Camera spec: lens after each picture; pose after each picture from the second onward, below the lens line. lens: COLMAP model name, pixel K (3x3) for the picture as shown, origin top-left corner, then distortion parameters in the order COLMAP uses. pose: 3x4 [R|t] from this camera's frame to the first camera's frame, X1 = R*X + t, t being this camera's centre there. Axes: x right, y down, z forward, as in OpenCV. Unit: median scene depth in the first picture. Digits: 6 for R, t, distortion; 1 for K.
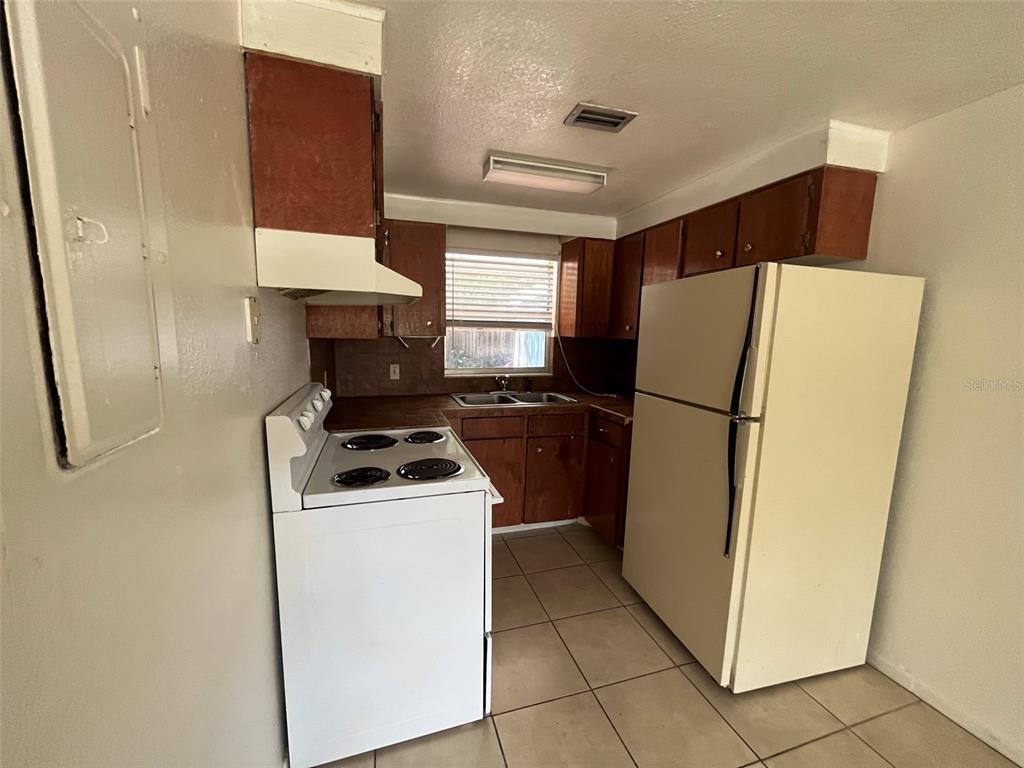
lens RADIAL K [[411.9, 0, 513.7], [0, 411.9, 390.9], [0, 0, 1]] dist [-0.004630, 0.001178]
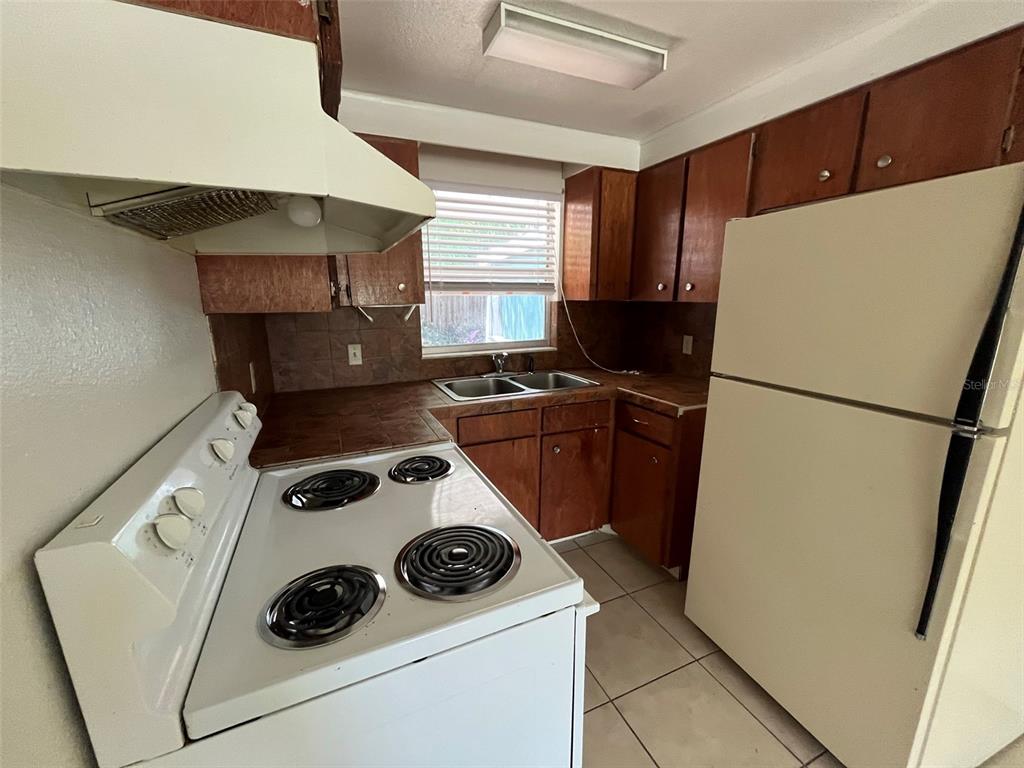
lens RADIAL K [[411.9, 0, 513.6], [0, 411.9, 390.7], [0, 0, 1]] dist [-0.004630, 0.001178]
pose [[0.993771, -0.048343, 0.100414, -0.103764], [0.039900, 0.995628, 0.084454, -0.040926], [-0.104058, -0.079922, 0.991355, 0.287372]]
